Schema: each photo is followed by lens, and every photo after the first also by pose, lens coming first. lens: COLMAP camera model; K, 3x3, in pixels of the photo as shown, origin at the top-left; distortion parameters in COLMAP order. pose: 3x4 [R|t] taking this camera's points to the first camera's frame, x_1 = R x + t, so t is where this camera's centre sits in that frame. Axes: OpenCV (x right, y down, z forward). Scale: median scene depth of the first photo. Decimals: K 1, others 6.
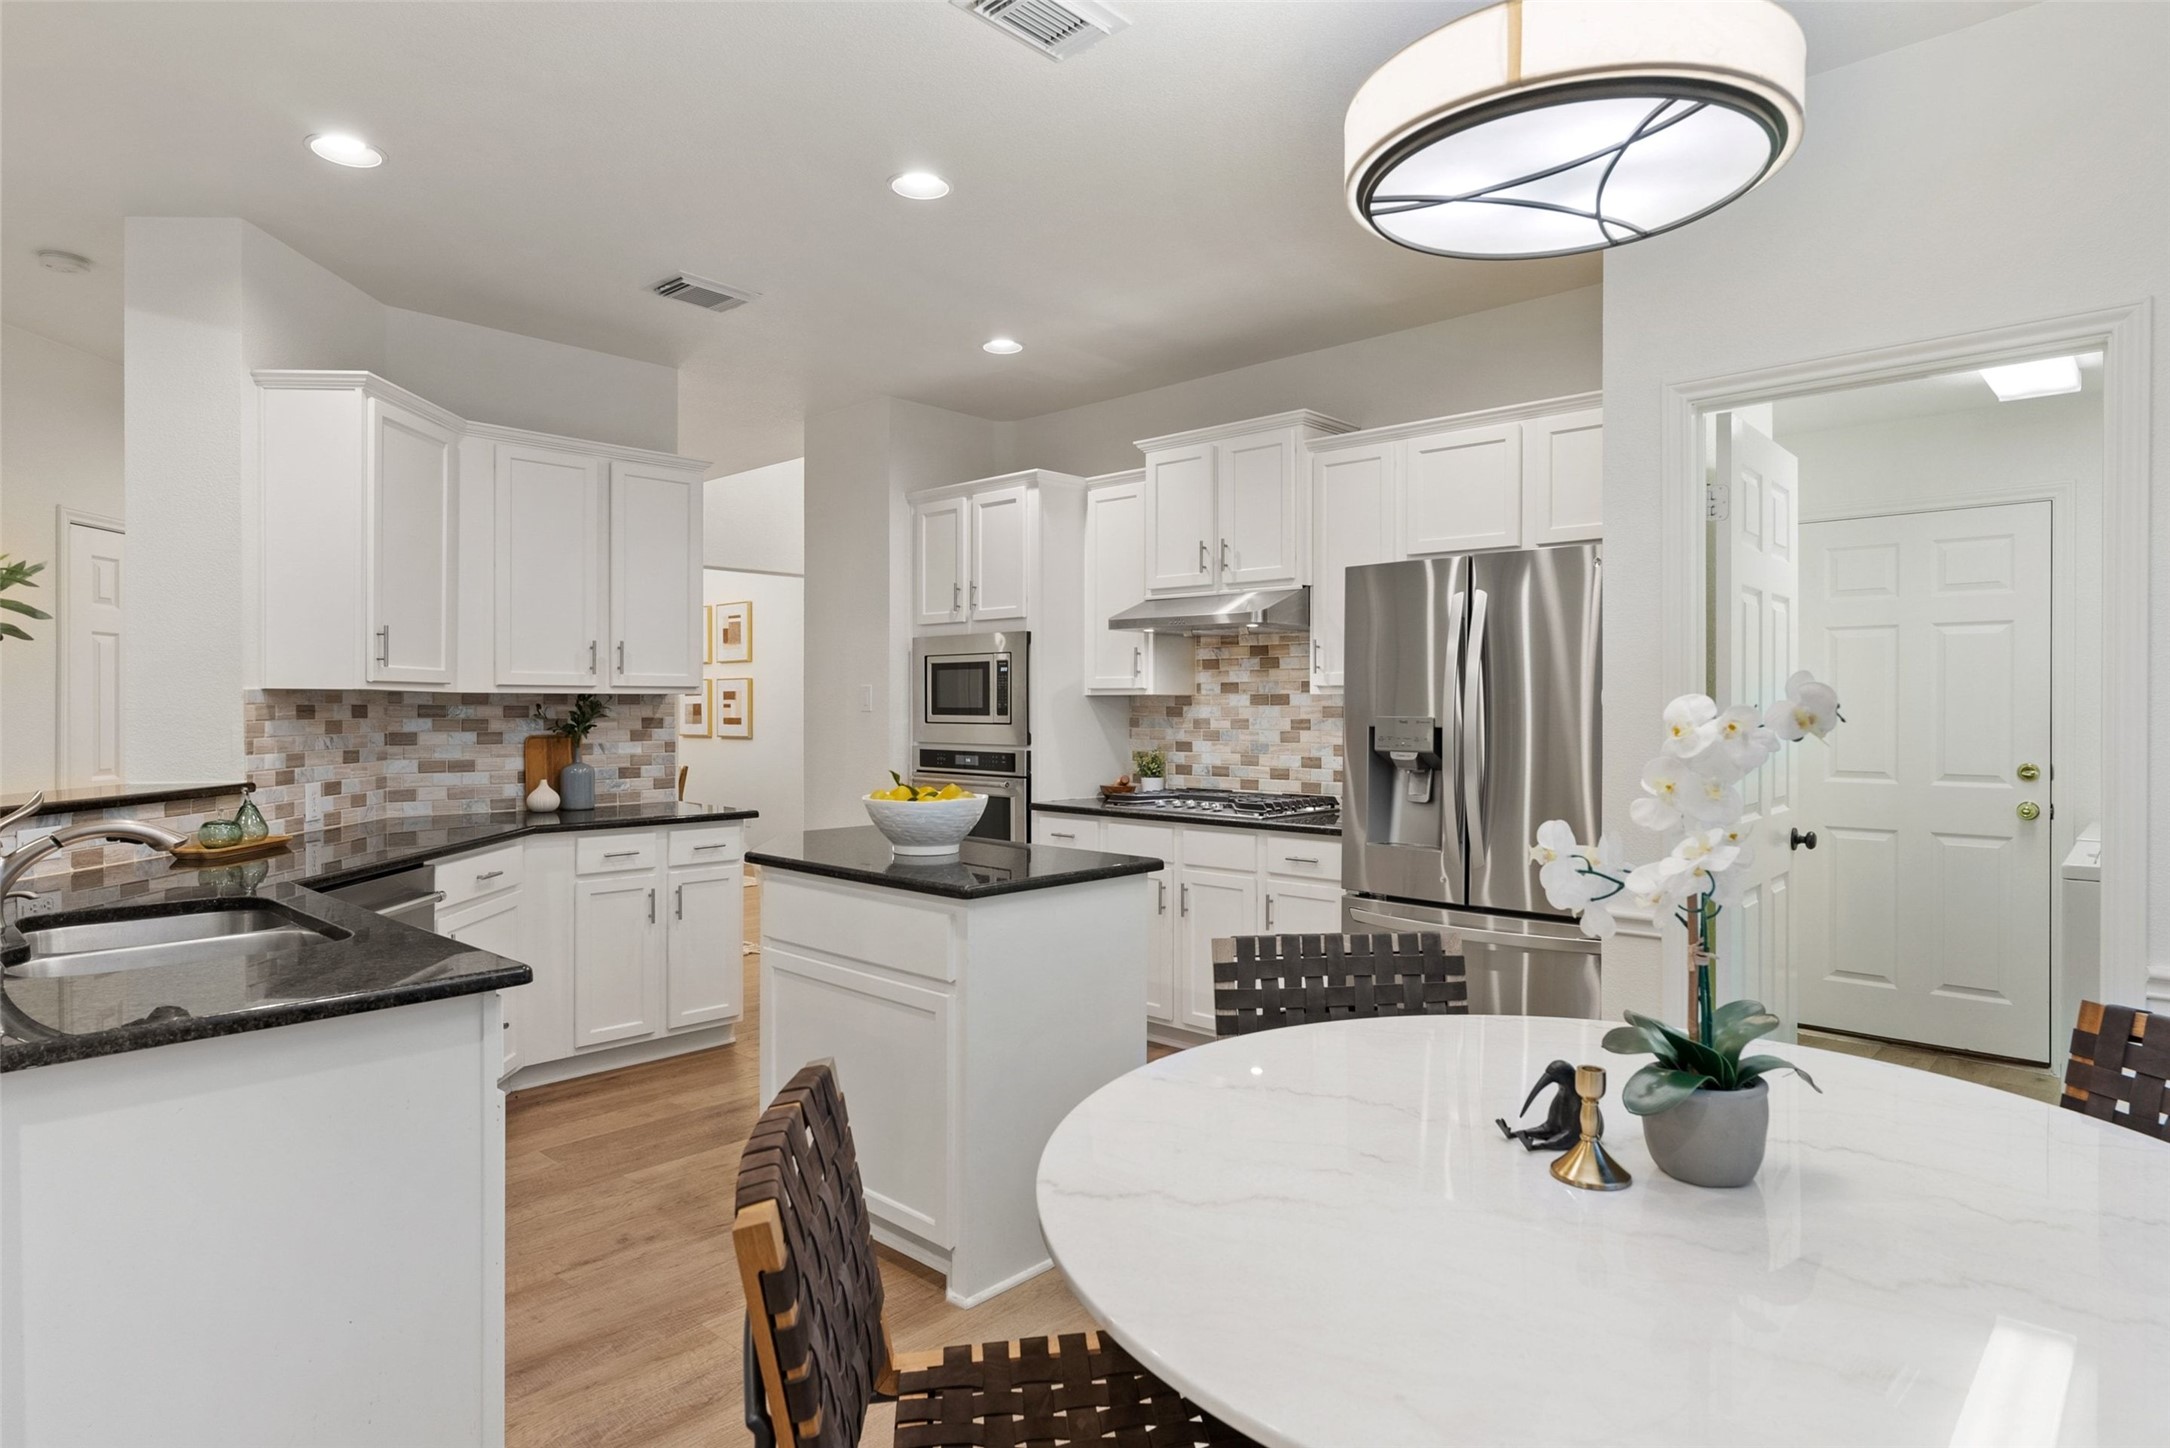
lens RADIAL K [[1212.1, 0, 1085.0], [0, 1212.1, 724.0], [0, 0, 1]] dist [0.001393, 0.001012]
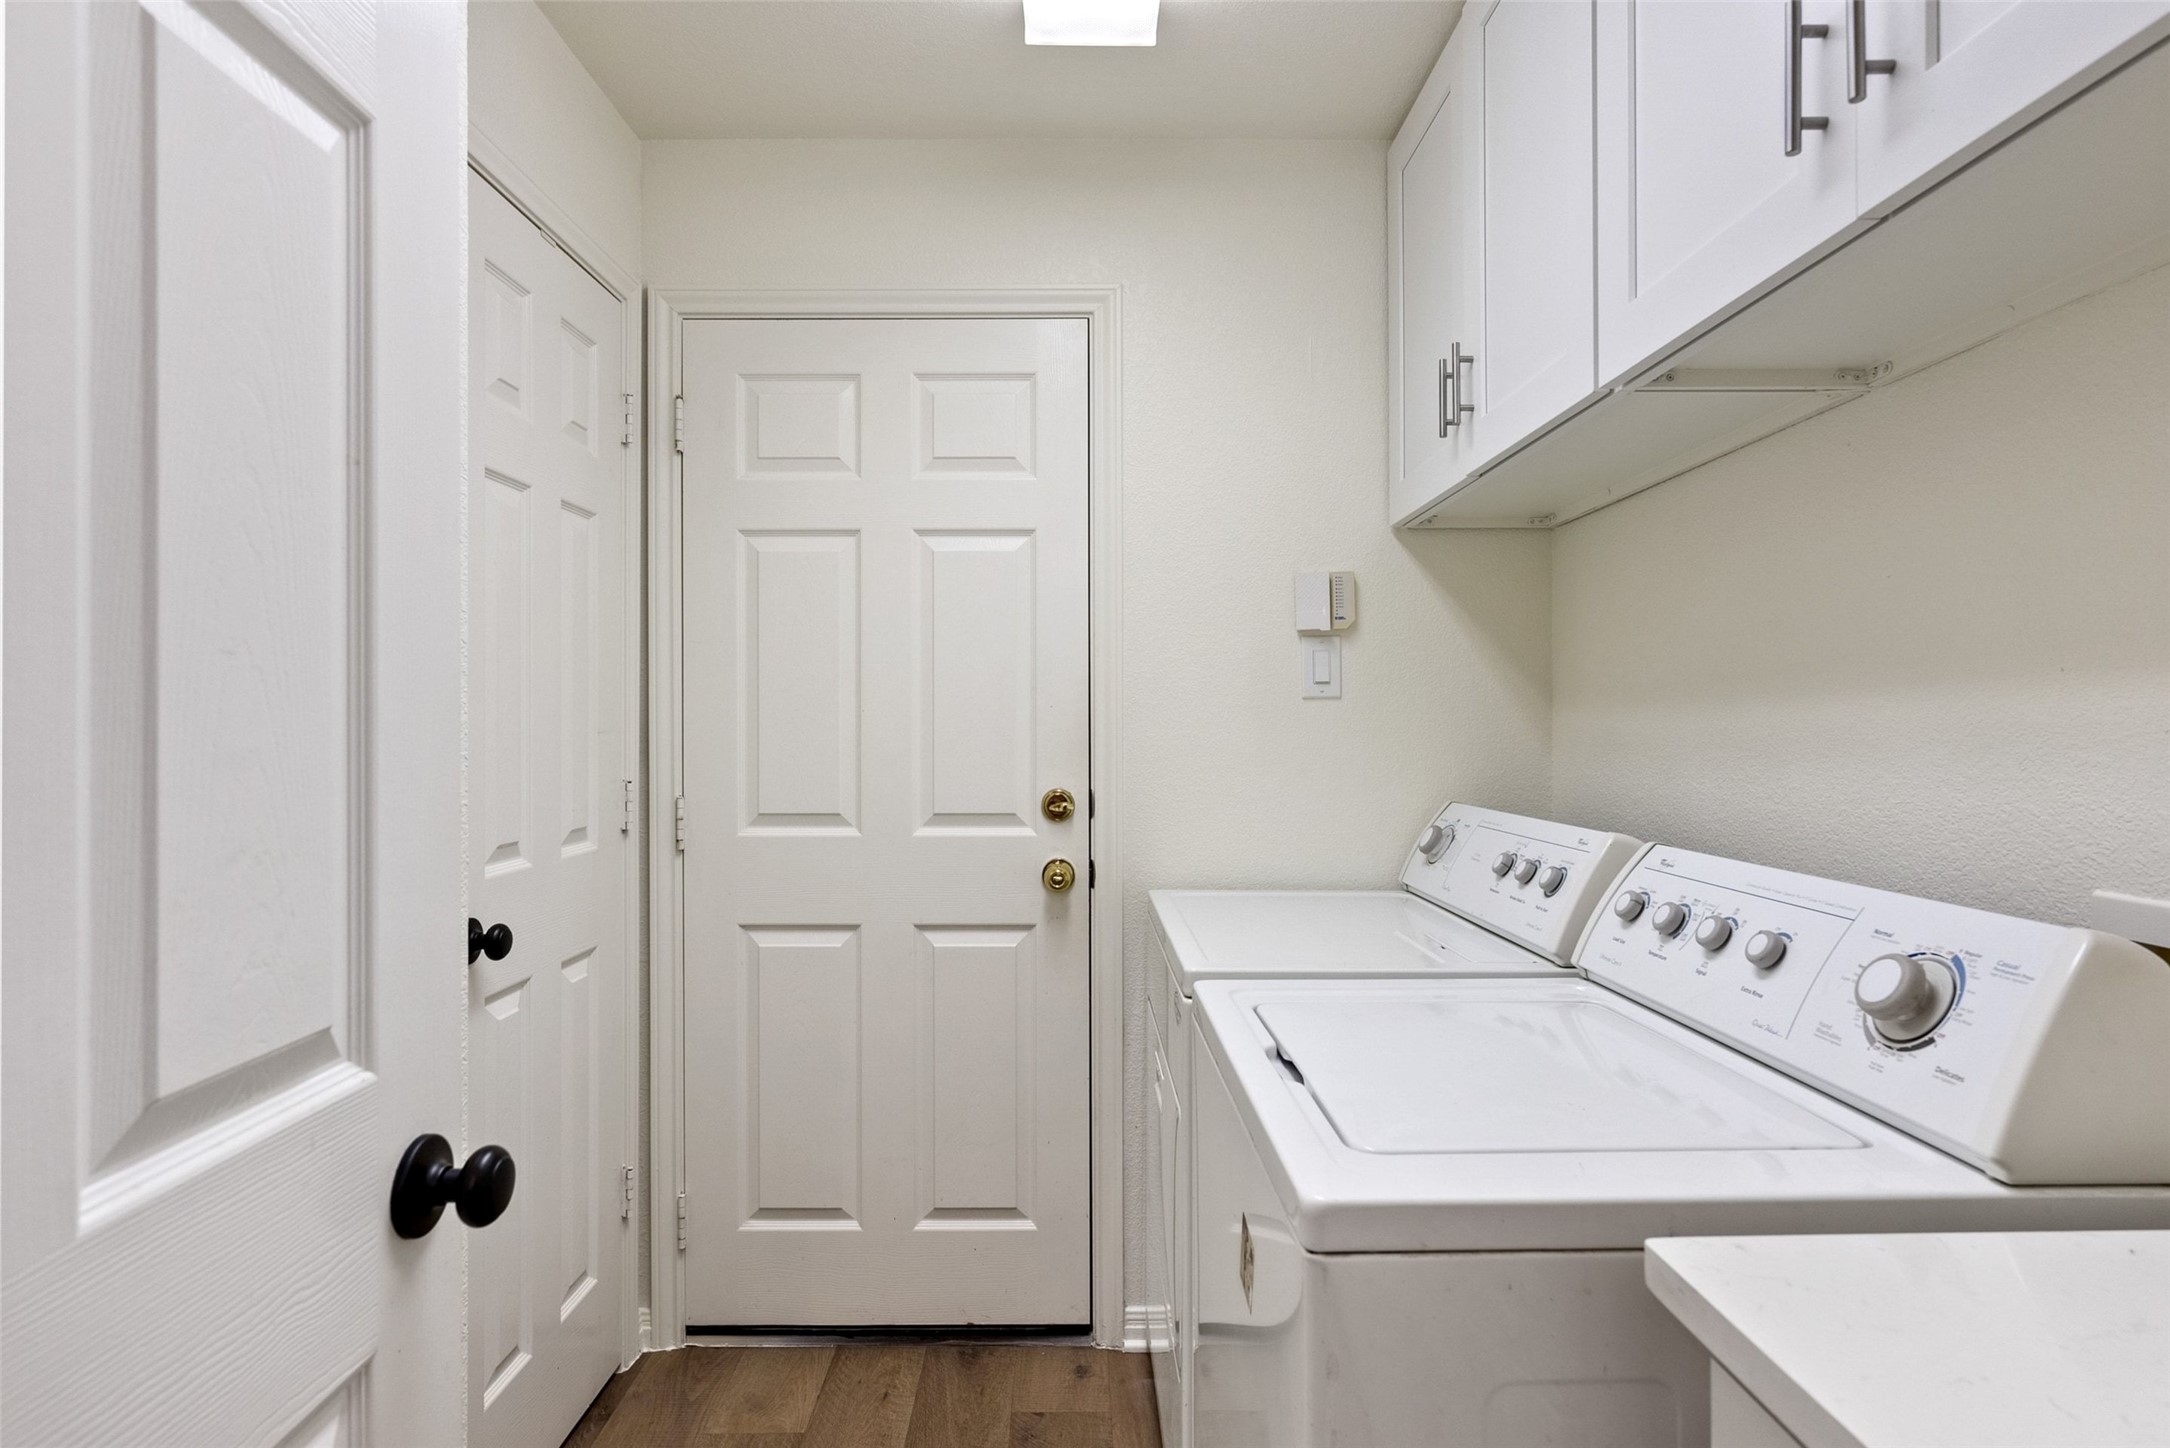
lens RADIAL K [[1212.1, 0, 1085.0], [0, 1212.1, 724.0], [0, 0, 1]] dist [0.001393, 0.001012]
pose [[0.725148, 0.004702, 0.688577, 0.401207], [0.008268, 0.999845, -0.015535, 0.011244], [-0.688544, 0.016958, 0.724996, 0.584363]]
